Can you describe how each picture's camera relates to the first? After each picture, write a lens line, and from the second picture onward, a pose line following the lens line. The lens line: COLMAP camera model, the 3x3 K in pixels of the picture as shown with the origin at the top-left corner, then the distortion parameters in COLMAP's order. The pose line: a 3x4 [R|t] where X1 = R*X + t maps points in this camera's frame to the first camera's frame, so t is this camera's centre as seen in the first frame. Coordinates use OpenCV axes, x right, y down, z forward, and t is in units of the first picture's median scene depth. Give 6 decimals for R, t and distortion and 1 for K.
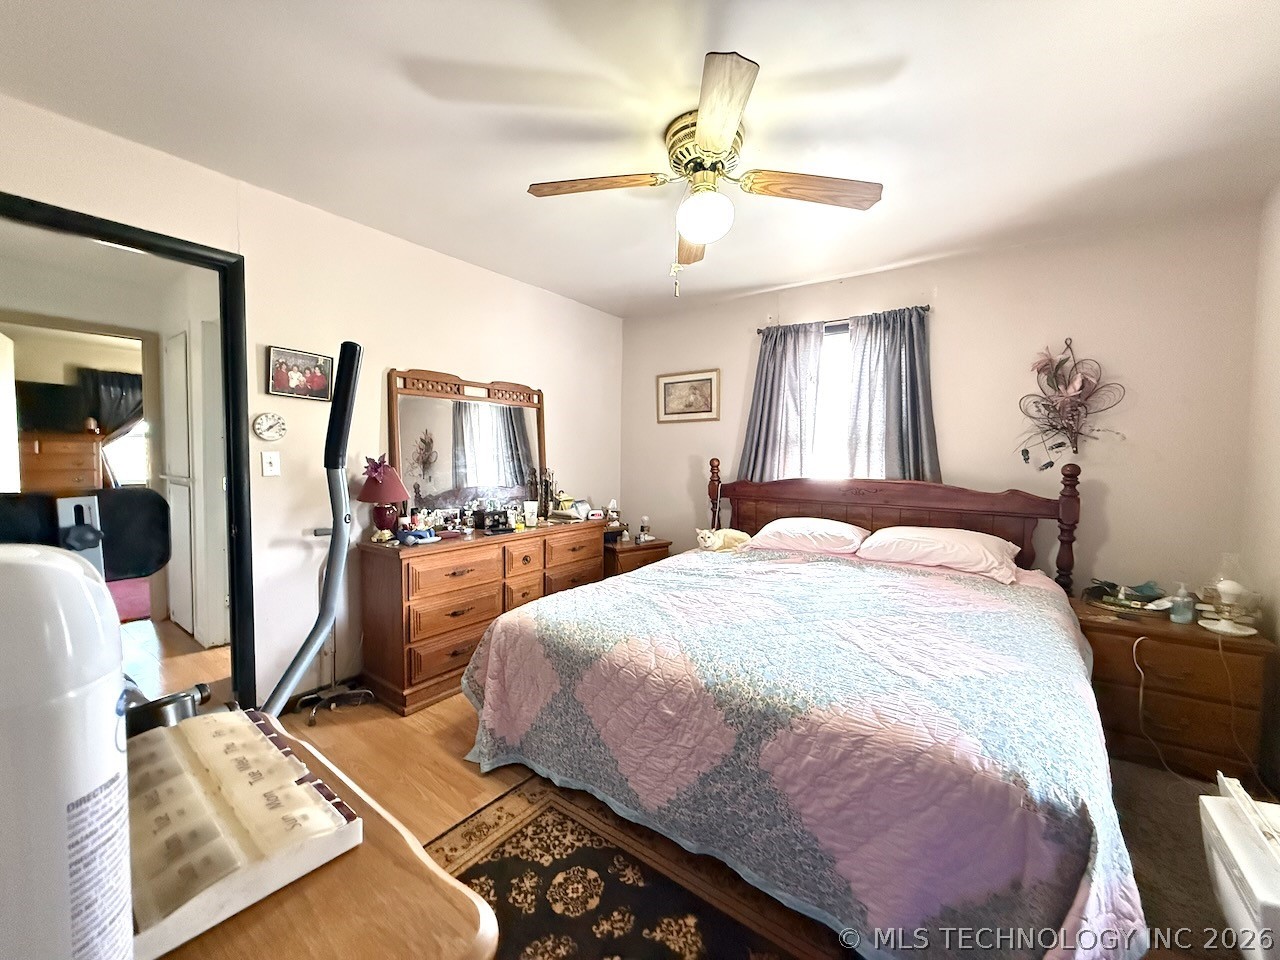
lens RADIAL K [[506.8, 0, 636.6], [0, 506.8, 480.7], [0, 0, 1]] dist [-0.001994, -0.000036]
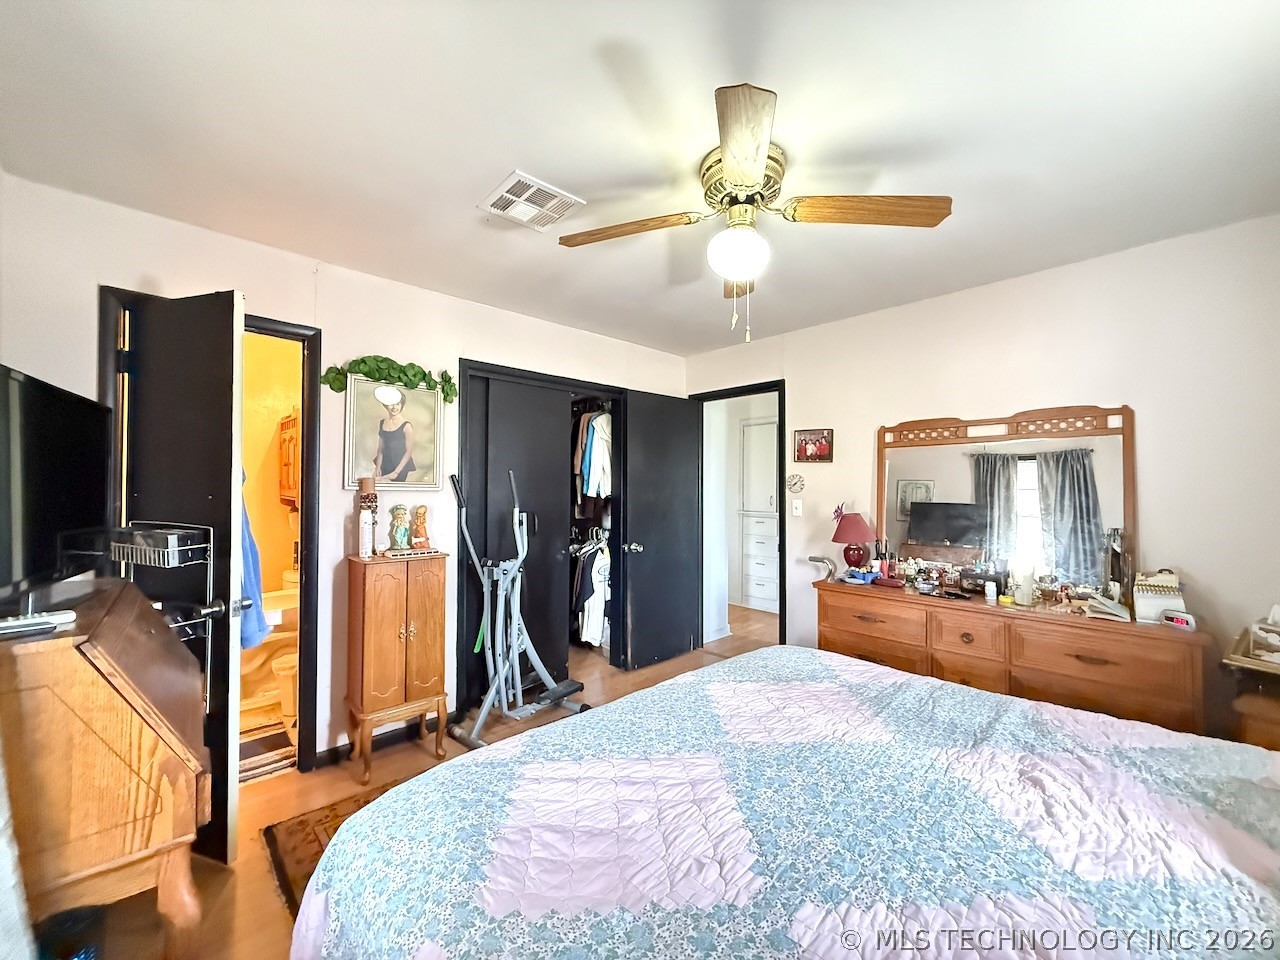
lens RADIAL K [[506.8, 0, 636.6], [0, 506.8, 480.7], [0, 0, 1]] dist [-0.001994, -0.000036]
pose [[-0.173188, -0.026276, -0.984538, 0.579129], [-0.056038, 0.998288, -0.016785, -0.042066], [0.983293, 0.052265, -0.174364, 0.543971]]
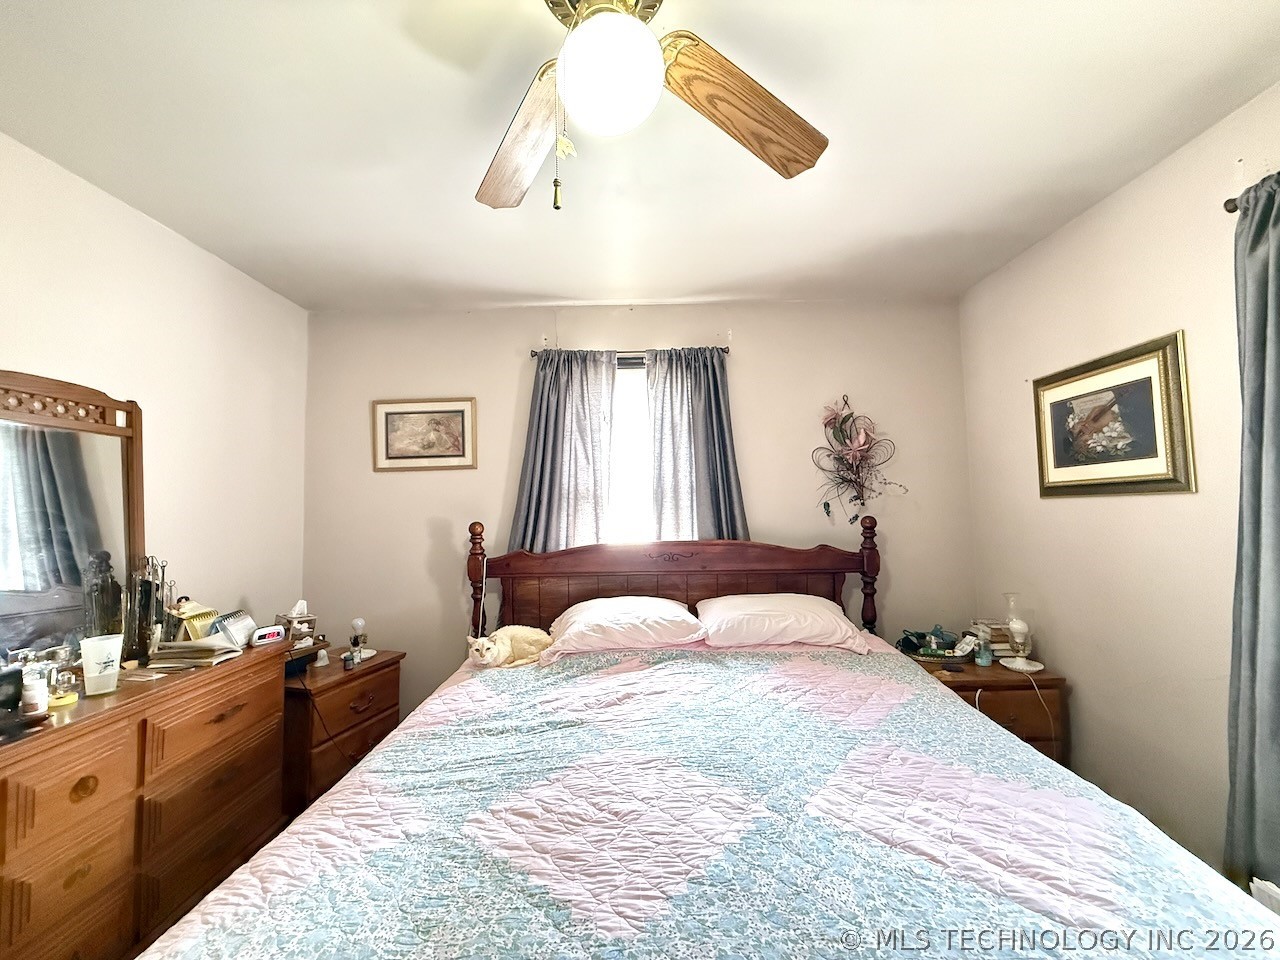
lens RADIAL K [[506.8, 0, 636.6], [0, 506.8, 480.7], [0, 0, 1]] dist [-0.001994, -0.000036]
pose [[0.813929, 0.005625, 0.580938, -0.079189], [0.055328, 0.994658, -0.087148, -0.030640], [-0.578324, 0.103075, 0.809269, 0.328097]]
